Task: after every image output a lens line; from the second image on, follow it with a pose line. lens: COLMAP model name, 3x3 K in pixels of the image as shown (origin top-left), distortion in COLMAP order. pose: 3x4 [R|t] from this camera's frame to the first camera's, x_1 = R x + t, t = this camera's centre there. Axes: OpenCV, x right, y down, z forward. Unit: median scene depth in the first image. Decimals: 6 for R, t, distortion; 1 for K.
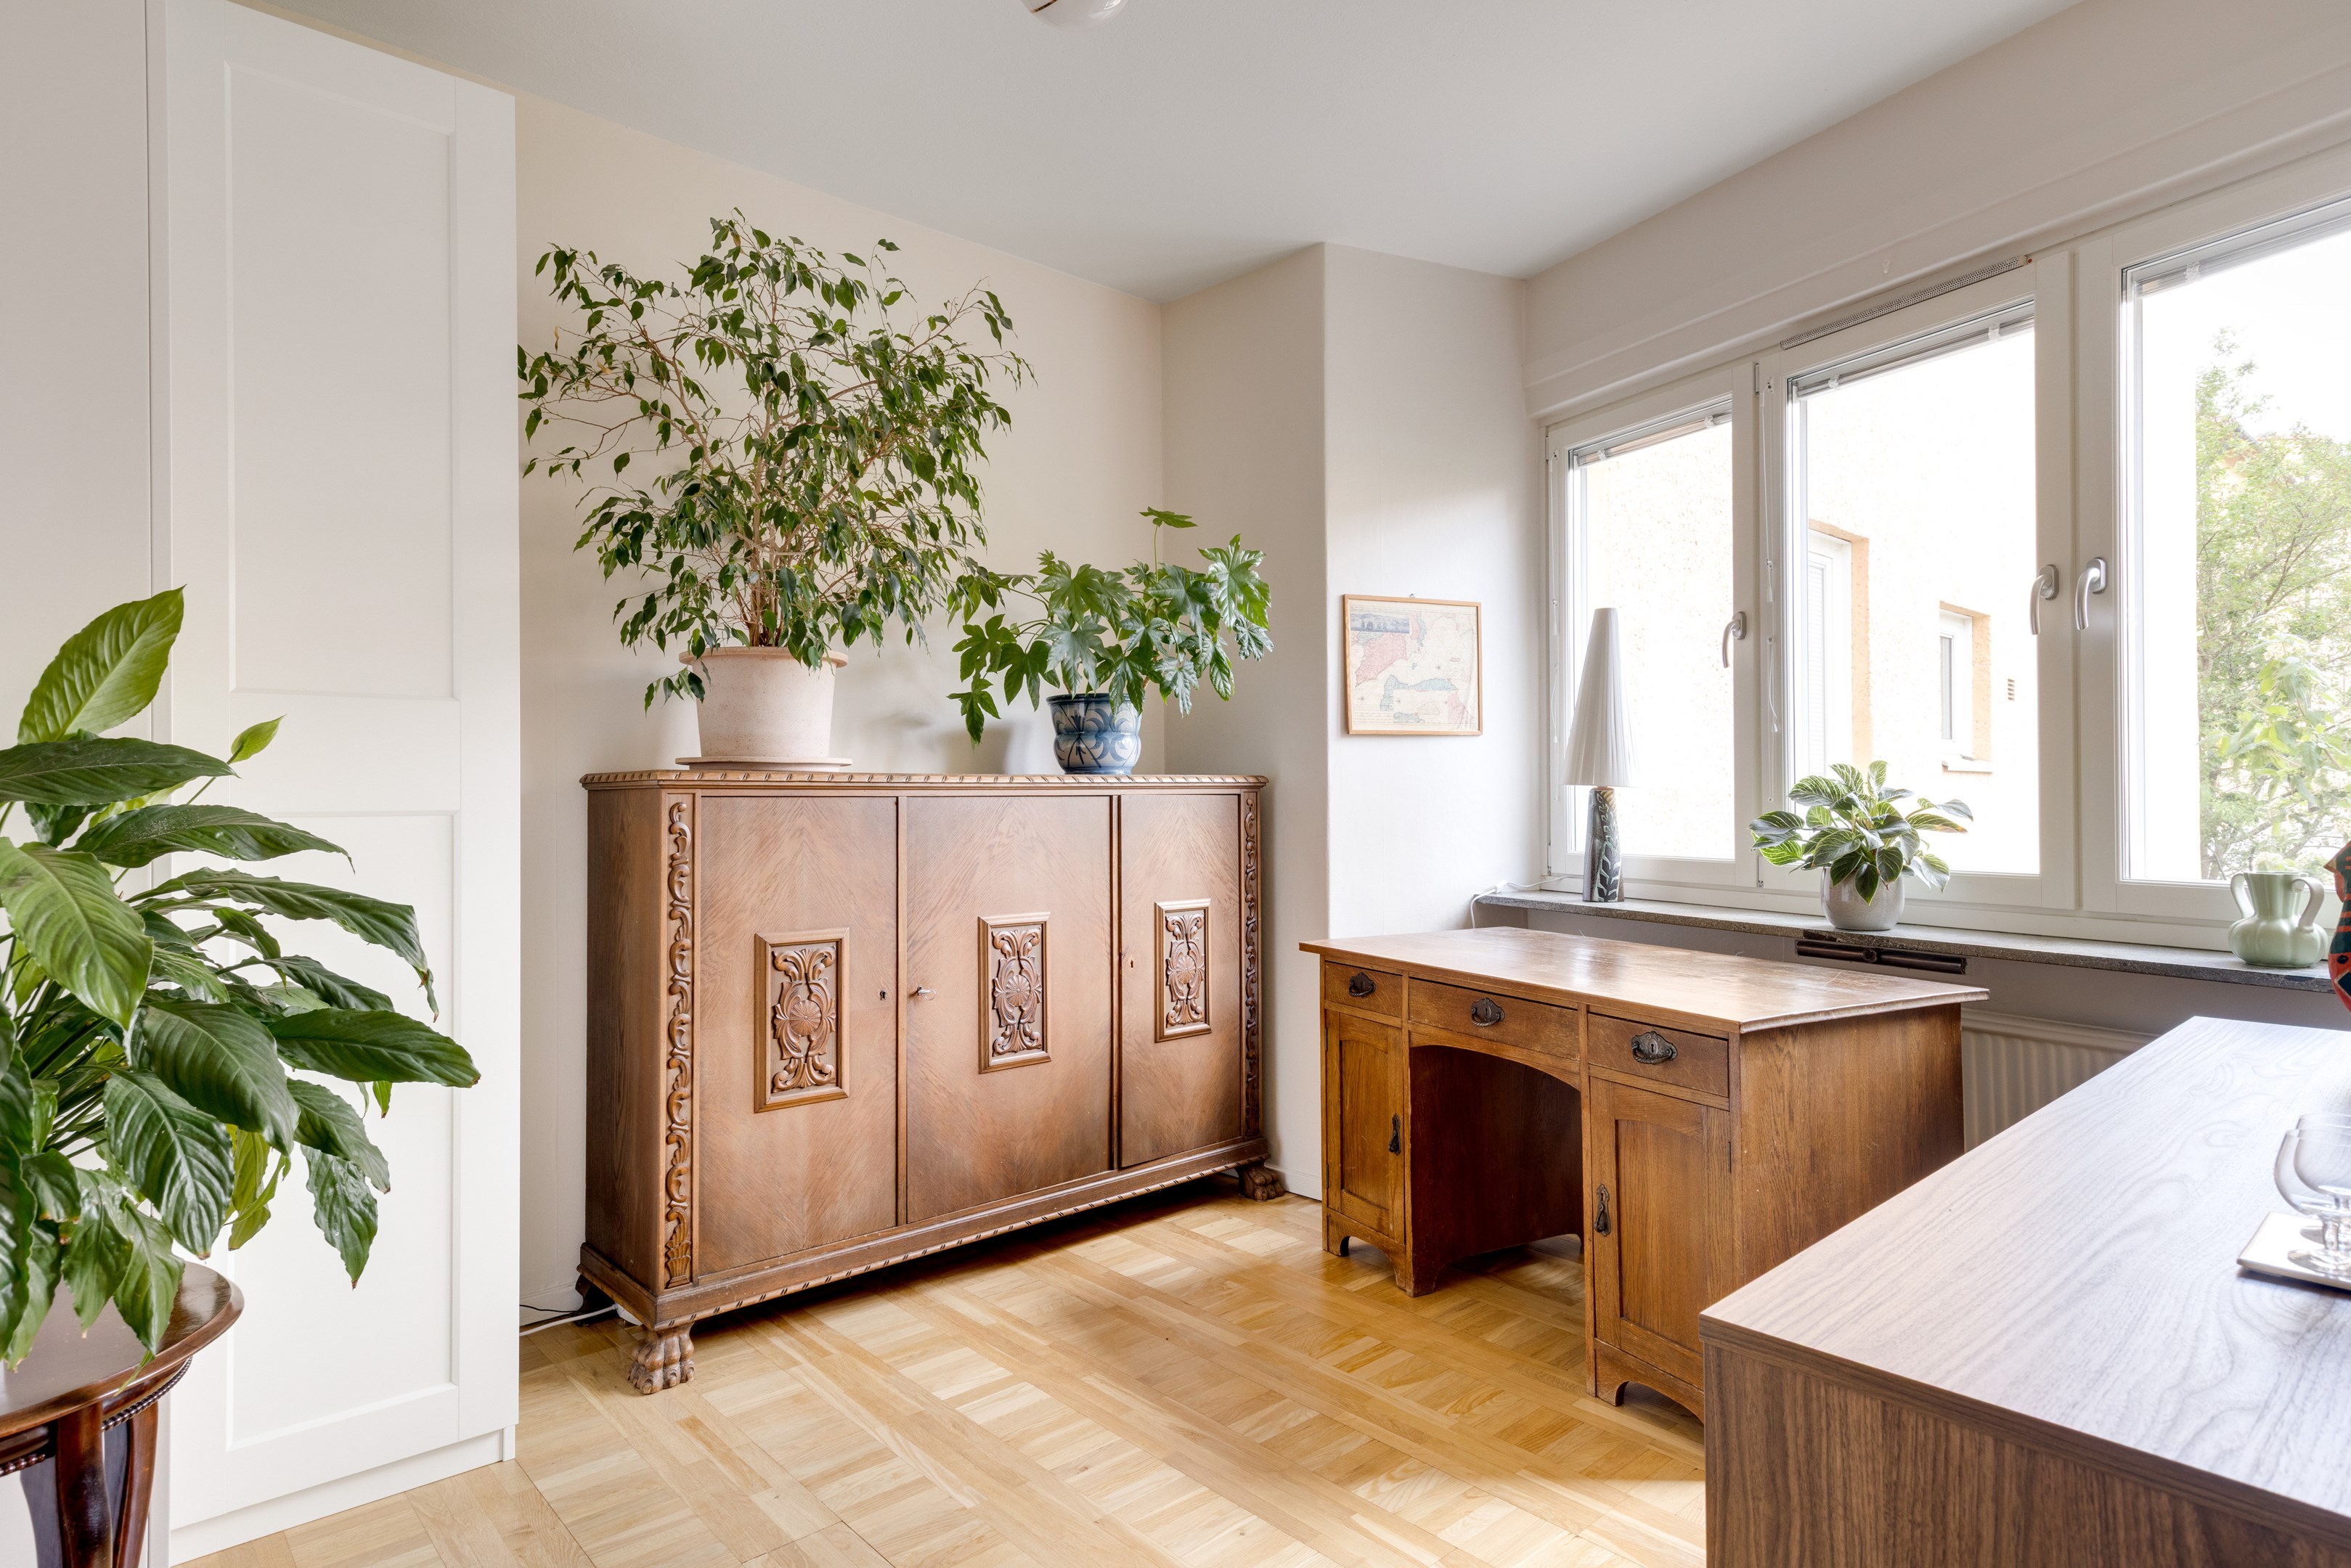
lens RADIAL K [[1328.7, 0, 1175.5], [0, 1328.7, 784.0], [0, 0, 1]] dist [0.022712, -0.000292]
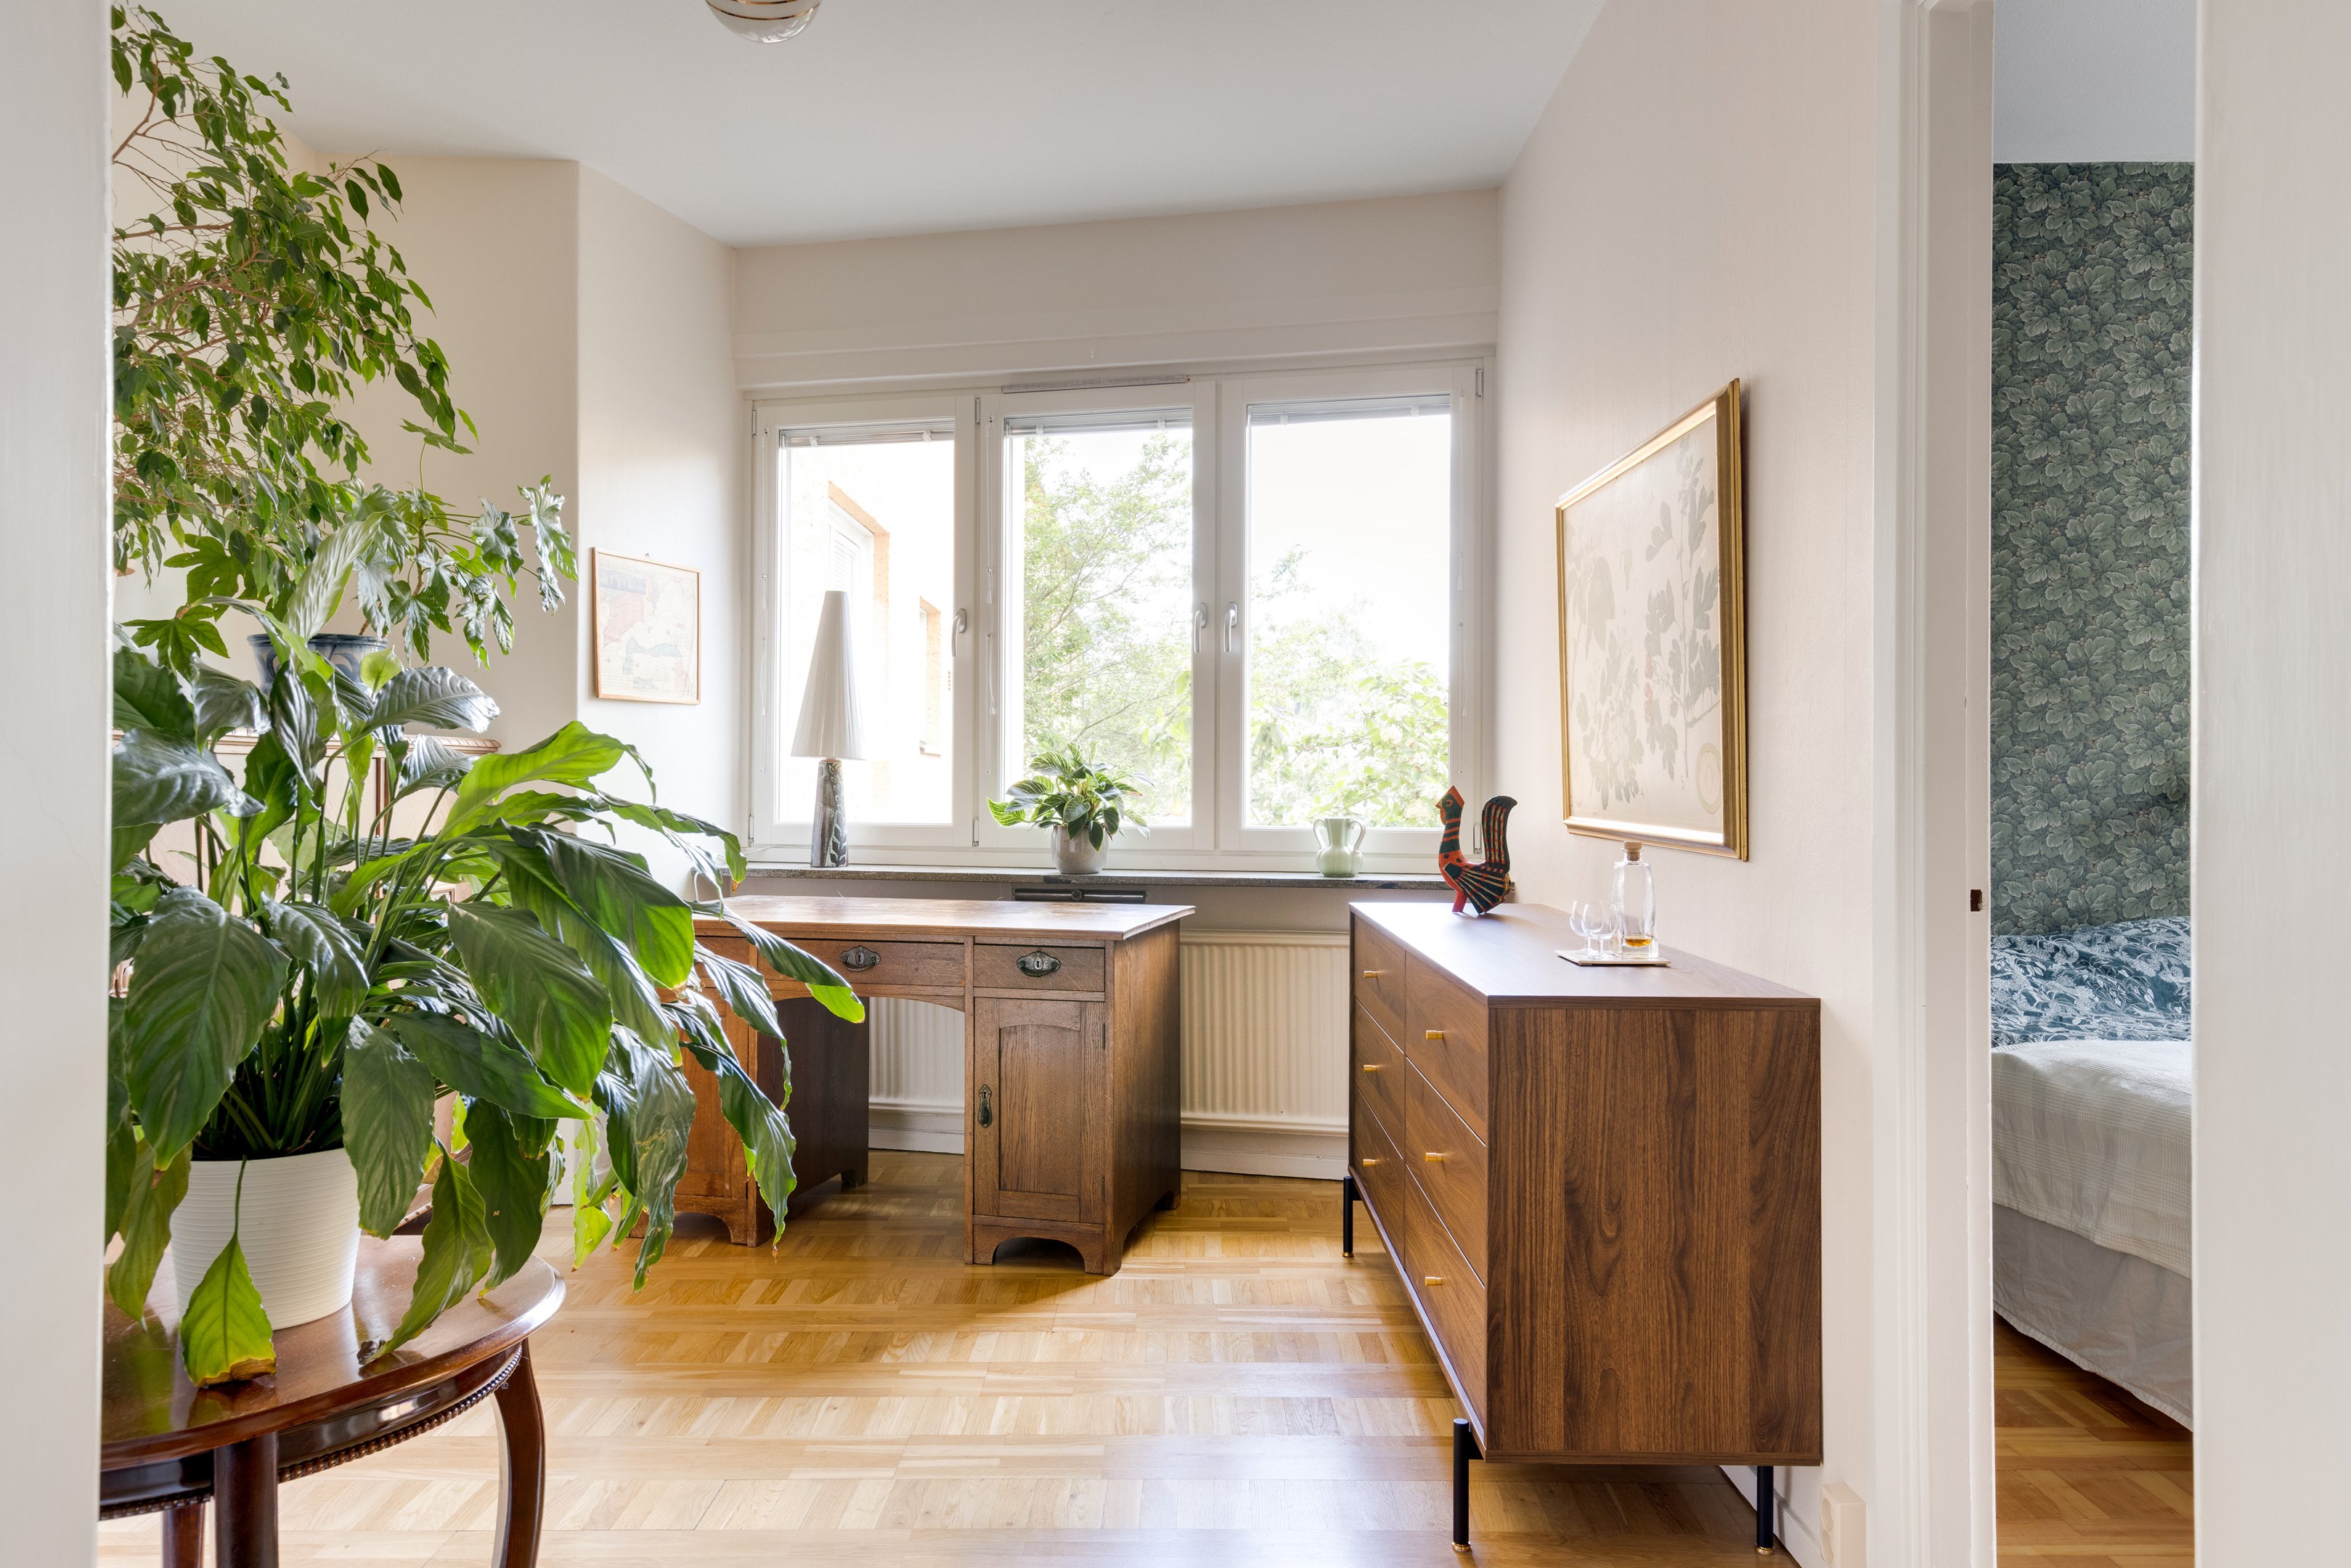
lens RADIAL K [[1825.7, 0, 1175.5], [0, 1825.7, 784.0], [0, 0, 1]] dist [0.053869, 0.000396]
pose [[0.627880, 0.007845, 0.778271, -0.701012], [-0.011618, 0.999932, -0.000706, 0.021796], [-0.778224, -0.008599, 0.627929, -0.139878]]
